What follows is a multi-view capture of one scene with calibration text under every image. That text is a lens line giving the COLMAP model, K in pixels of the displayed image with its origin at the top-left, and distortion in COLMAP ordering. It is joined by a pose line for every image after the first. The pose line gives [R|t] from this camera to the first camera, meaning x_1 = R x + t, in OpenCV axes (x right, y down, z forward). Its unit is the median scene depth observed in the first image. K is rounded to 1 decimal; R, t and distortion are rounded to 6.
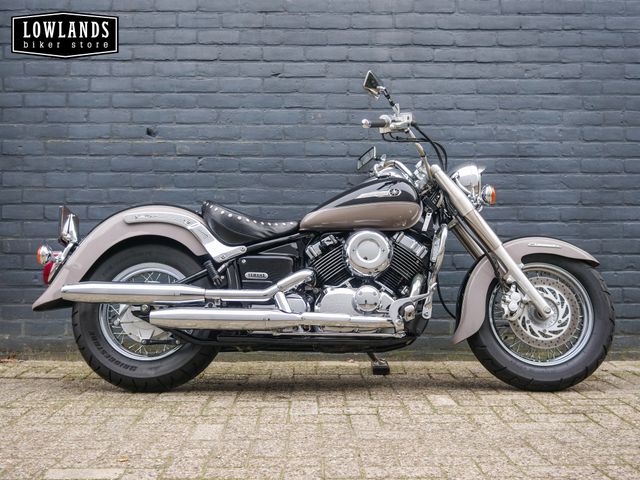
lens RADIAL K [[731.6, 0, 319.7], [0, 731.6, 243.0], [0, 0, 1]] dist [-0.006326, 0.000000]
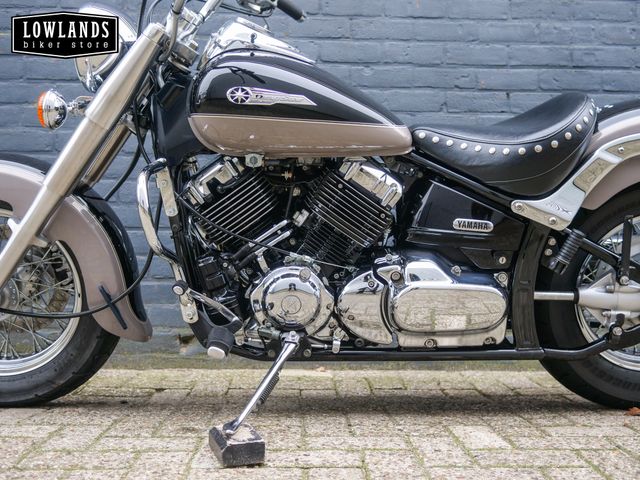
lens RADIAL K [[731.6, 0, 319.1], [0, 731.6, 240.7], [0, 0, 1]] dist [-0.006326, 0.000000]
pose [[0.999656, 0.010159, 0.024180, 0.023935], [-0.009518, 0.999604, -0.026470, 0.062758], [-0.024440, 0.026230, 0.999357, 0.339025]]
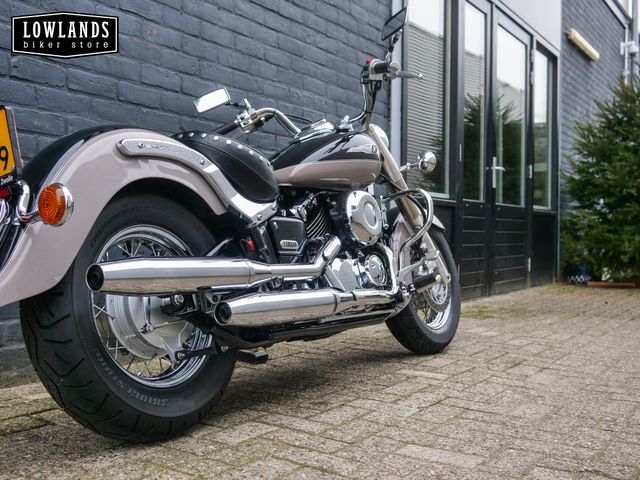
lens RADIAL K [[731.6, 0, 317.9], [0, 731.6, 237.7], [0, 0, 1]] dist [-0.006326, 0.000000]
pose [[0.547427, 0.002680, 0.836849, -0.535895], [-0.025453, 0.999586, 0.013449, 0.021162], [-0.836466, -0.028662, 0.547268, 0.451856]]
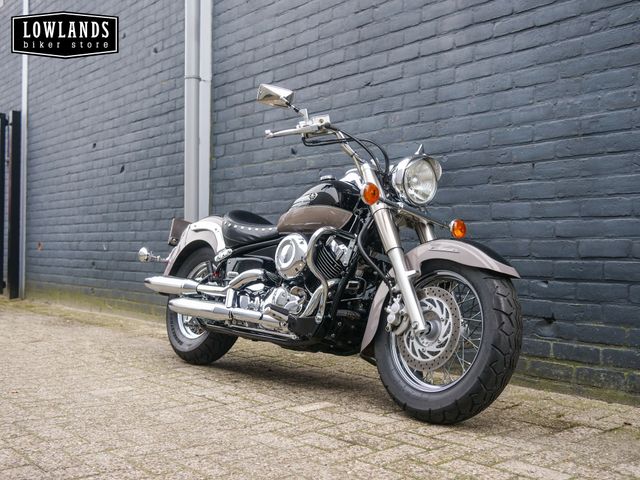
lens RADIAL K [[731.6, 0, 319.6], [0, 731.6, 240.9], [0, 0, 1]] dist [-0.006326, 0.000000]
pose [[0.628065, -0.004901, -0.778145, 0.711830], [0.003160, 0.999988, -0.003748, -0.003482], [0.778154, -0.000105, 0.628073, 0.294755]]
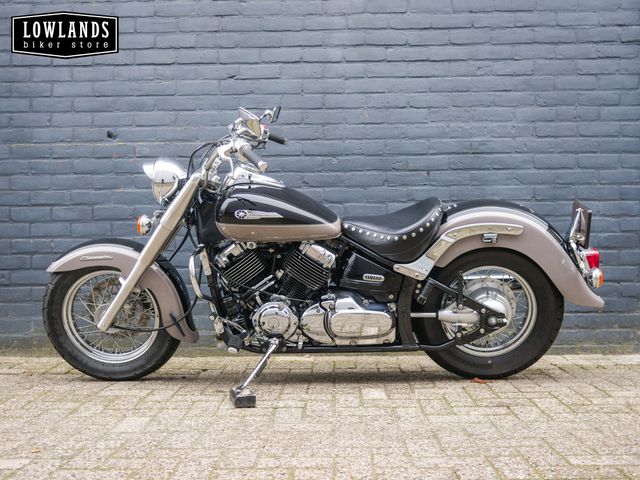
lens RADIAL K [[731.6, 0, 319.0], [0, 731.6, 240.9], [0, 0, 1]] dist [-0.006326, 0.000000]
pose [[0.999313, -0.010255, -0.035609, 0.097031], [0.010379, 0.999941, 0.003287, -0.002632], [0.035573, -0.003654, 0.999360, -0.019748]]
